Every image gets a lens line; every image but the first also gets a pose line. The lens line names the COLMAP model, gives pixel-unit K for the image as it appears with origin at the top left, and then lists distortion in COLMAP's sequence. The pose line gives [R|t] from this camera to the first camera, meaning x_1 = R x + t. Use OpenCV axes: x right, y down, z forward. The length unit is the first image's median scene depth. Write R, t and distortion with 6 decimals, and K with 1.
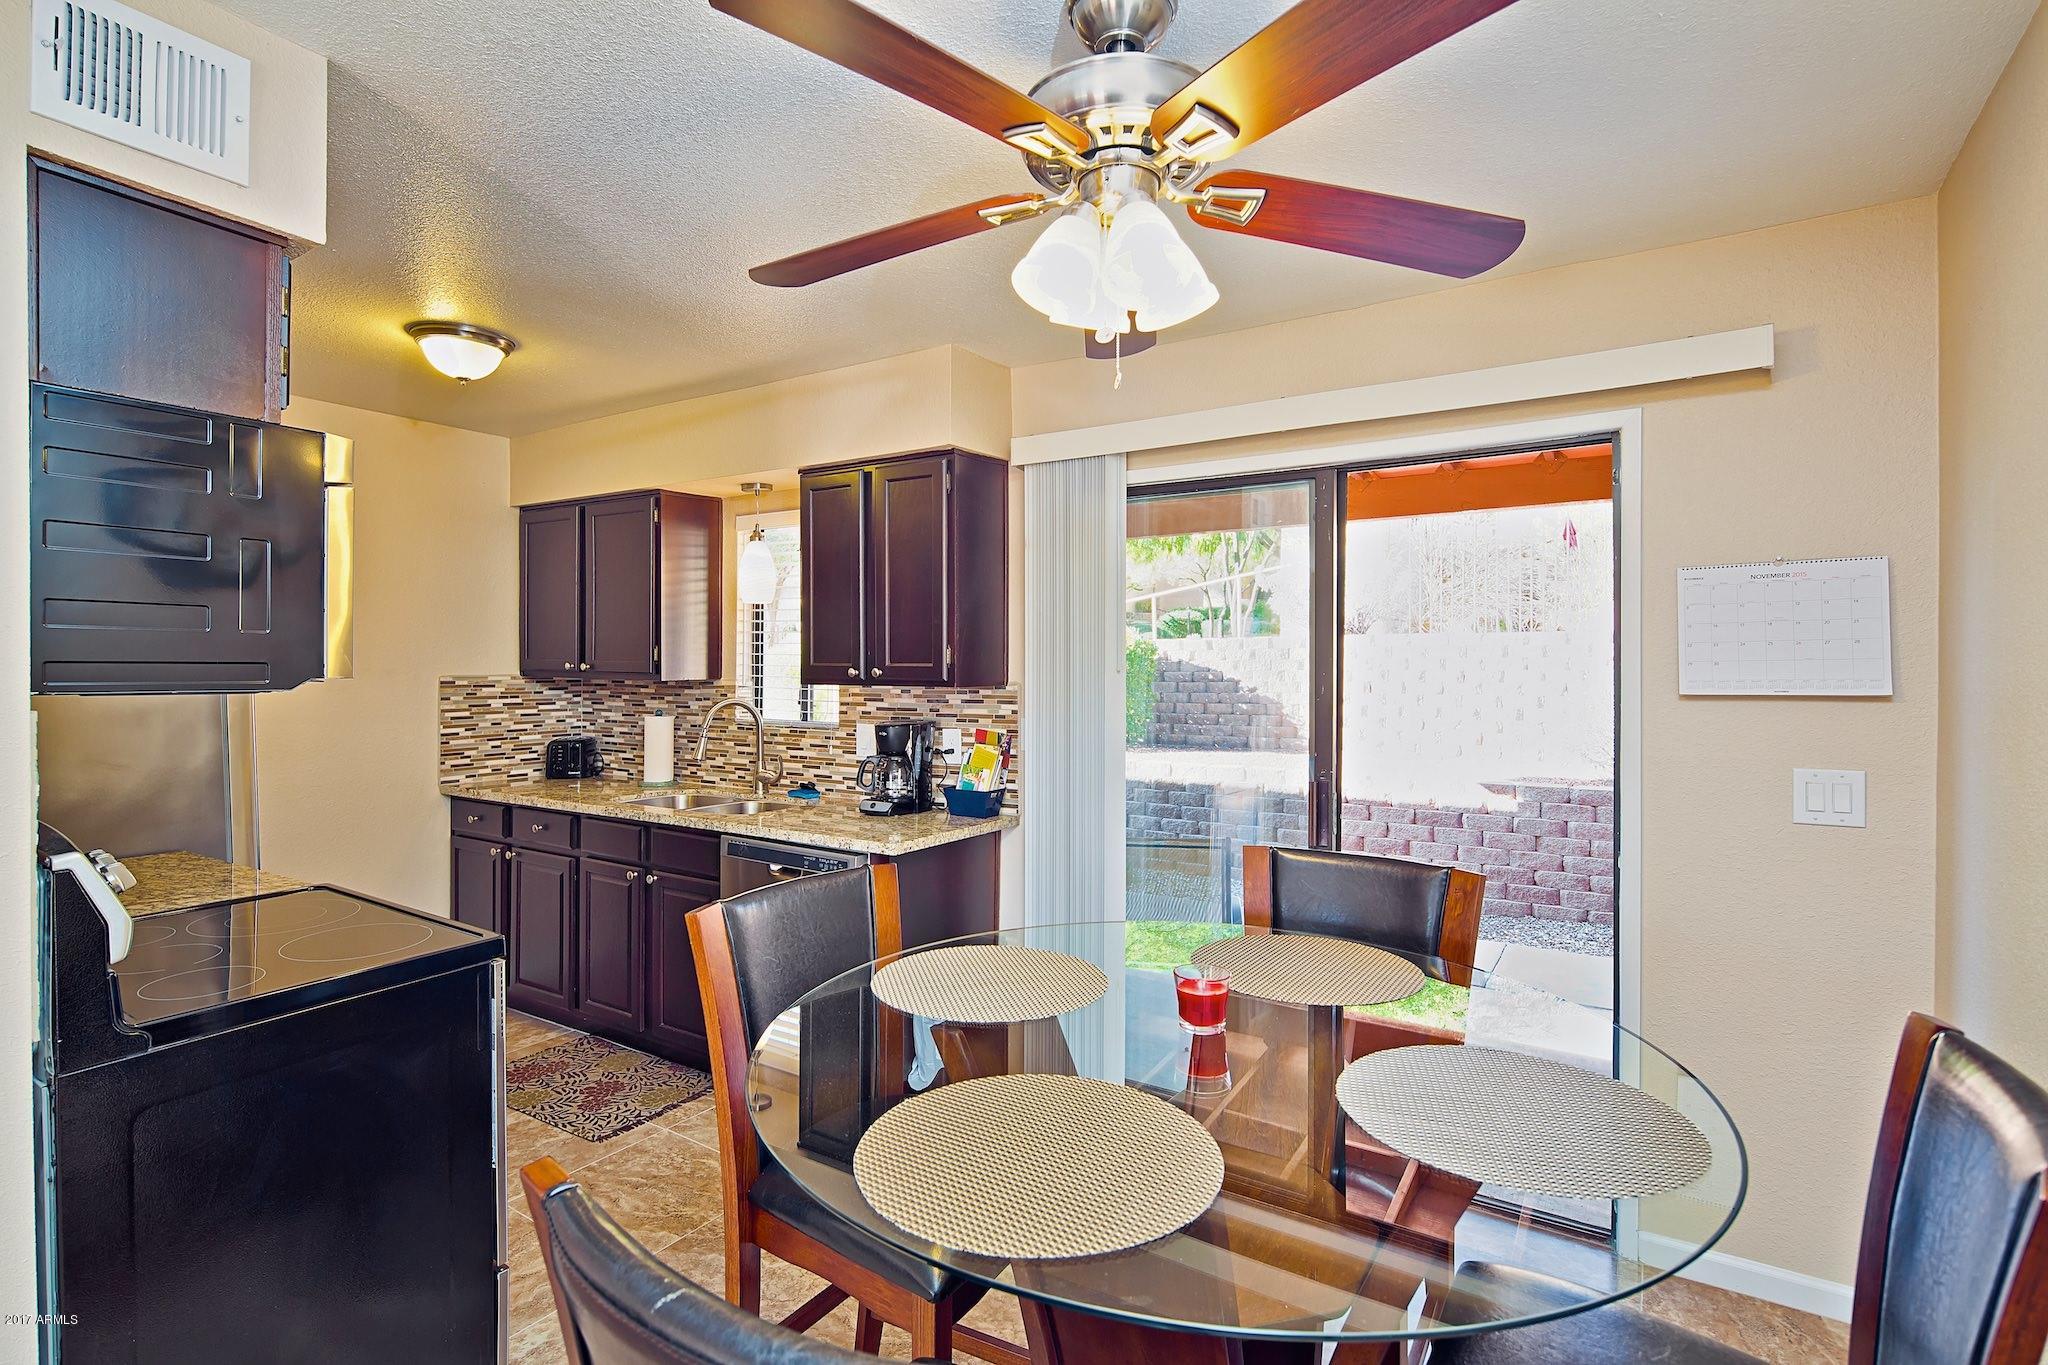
lens RADIAL K [[992.5, 0, 1024.0], [0, 992.5, 682.5], [0, 0, 1]] dist [0.001680, 0.000210]
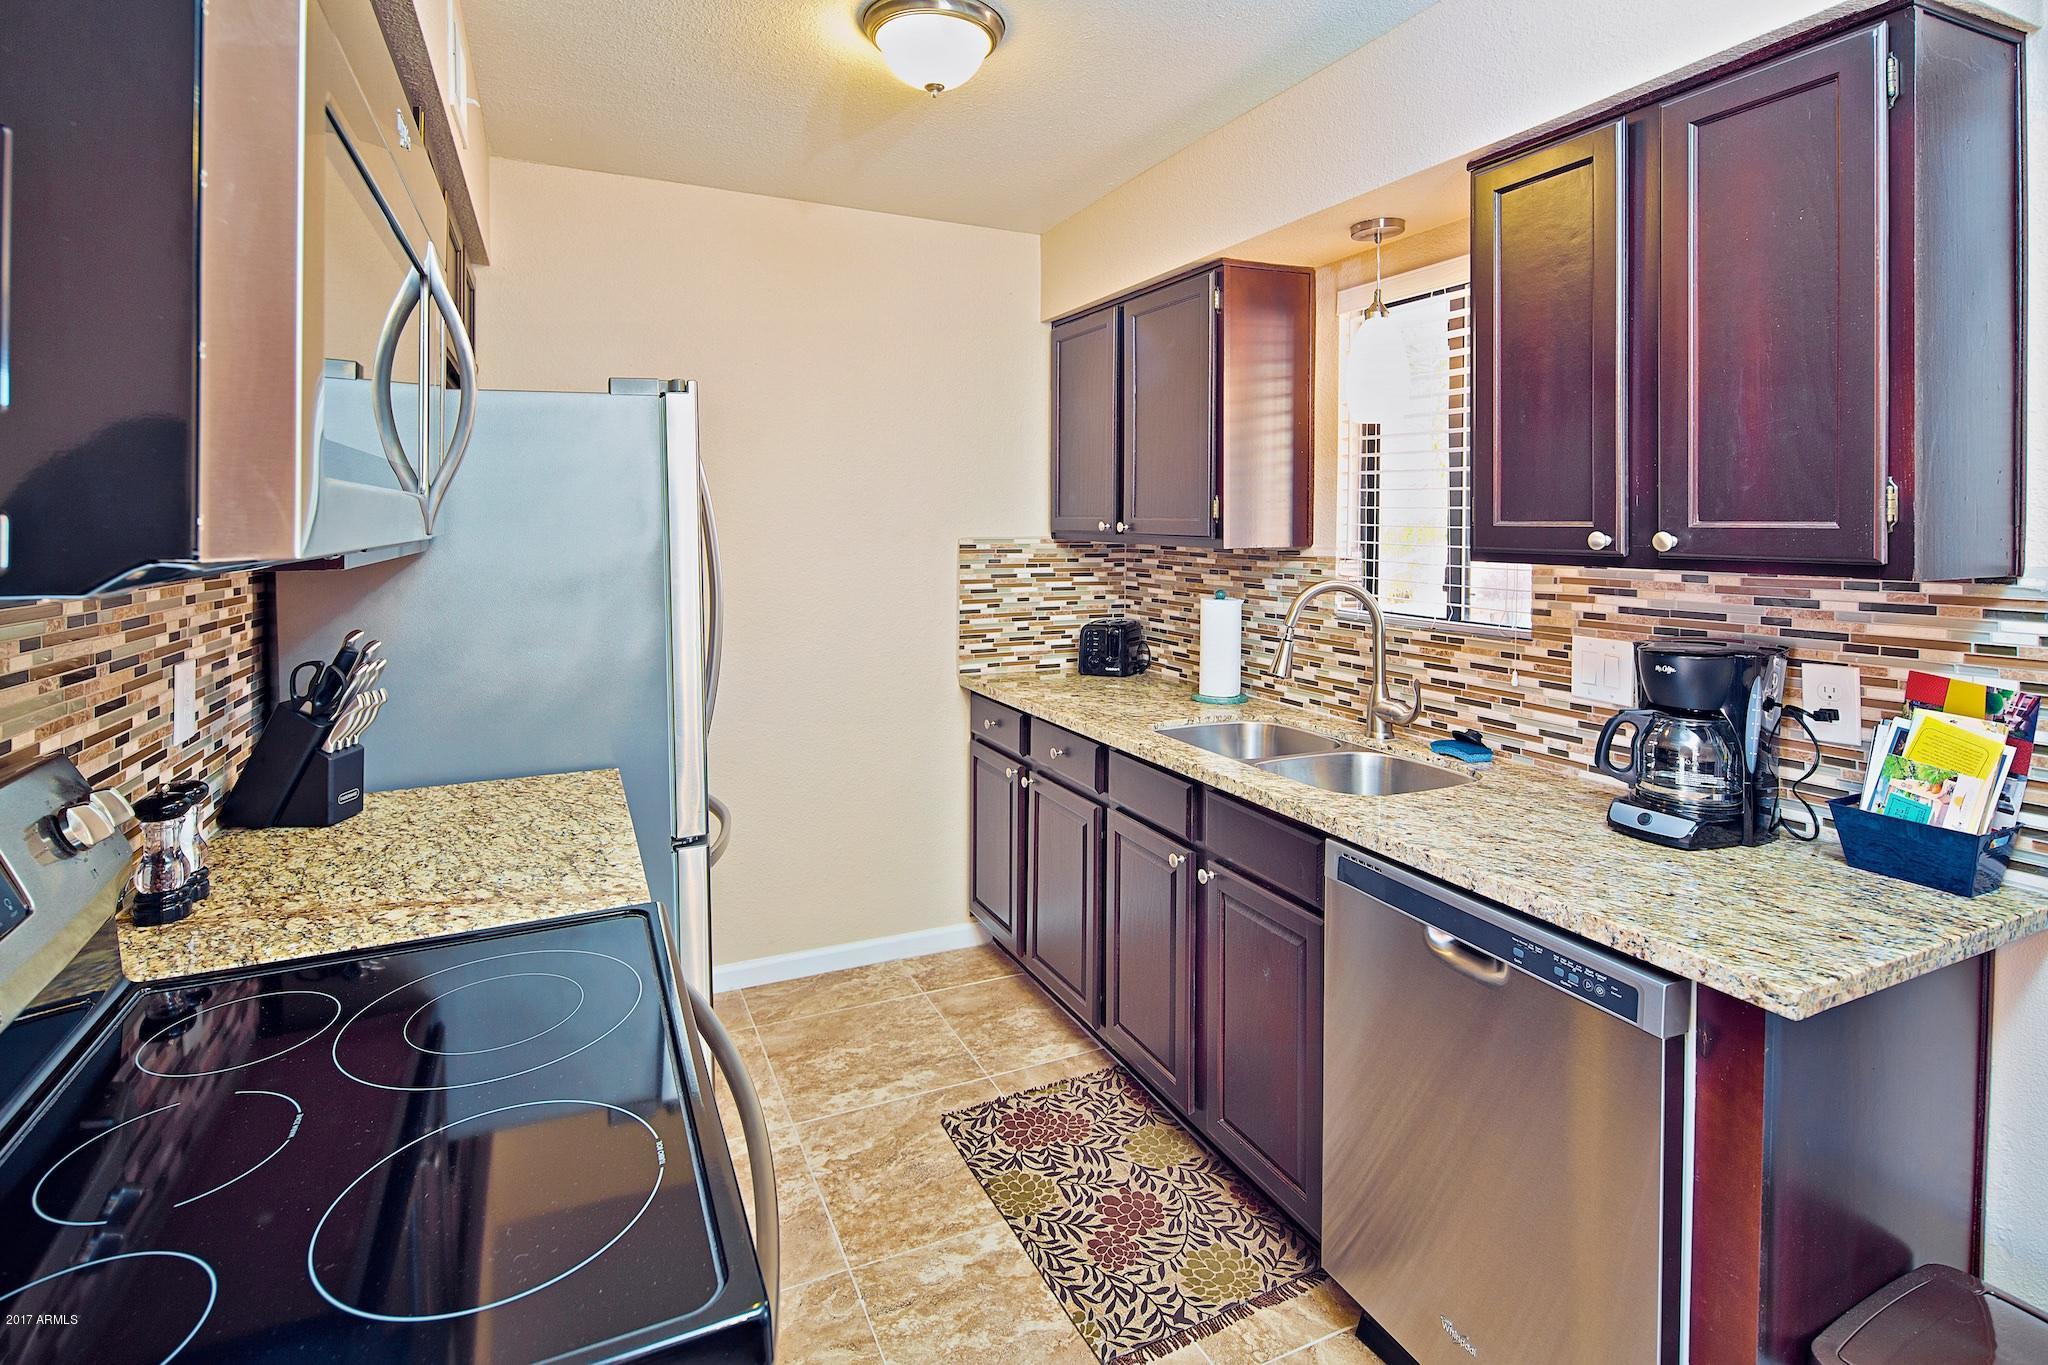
lens RADIAL K [[978.8, 0, 1016.4], [0, 978.8, 502.8], [0, 0, 1]] dist [0.002557, 0.000089]
pose [[0.845043, -0.010423, -0.534596, -0.133770], [-0.011778, 0.999205, -0.038099, -0.005841], [0.534568, 0.038492, 0.844249, 0.376650]]
